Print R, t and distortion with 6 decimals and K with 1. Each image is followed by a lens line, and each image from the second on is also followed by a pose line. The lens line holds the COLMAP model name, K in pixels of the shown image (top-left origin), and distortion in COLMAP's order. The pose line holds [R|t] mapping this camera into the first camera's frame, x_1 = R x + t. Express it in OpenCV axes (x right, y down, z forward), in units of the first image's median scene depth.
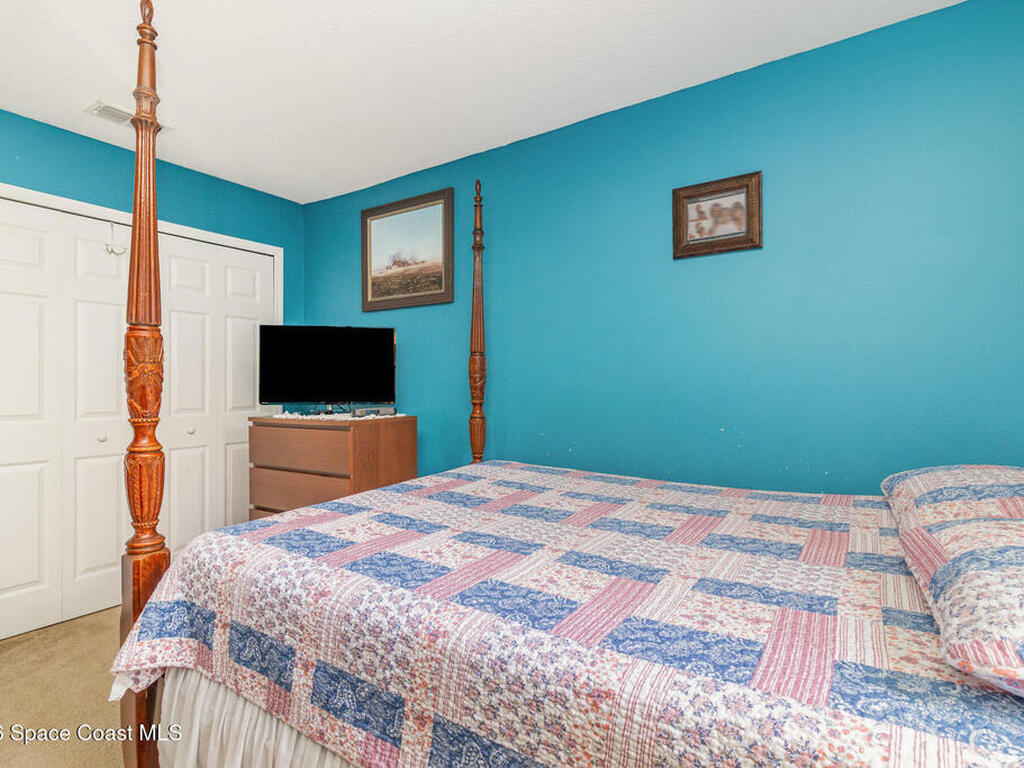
lens RADIAL K [[531.2, 0, 517.0], [0, 531.2, 382.5], [0, 0, 1]] dist [-0.000767, -0.000151]
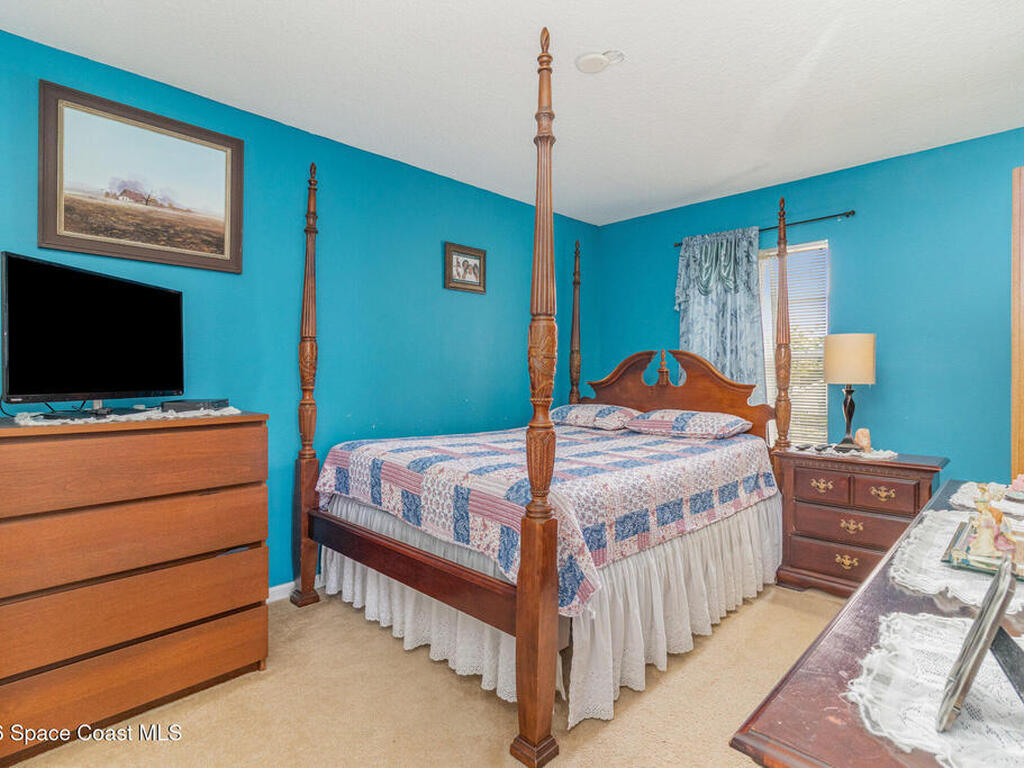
lens RADIAL K [[523.2, 0, 504.3], [0, 523.2, 380.1], [0, 0, 1]] dist [0.004392, -0.000029]
pose [[0.220020, -0.006709, 0.975472, -0.933379], [-0.009735, 0.999911, 0.009073, 0.009781], [-0.975447, -0.011493, 0.219935, 0.430100]]
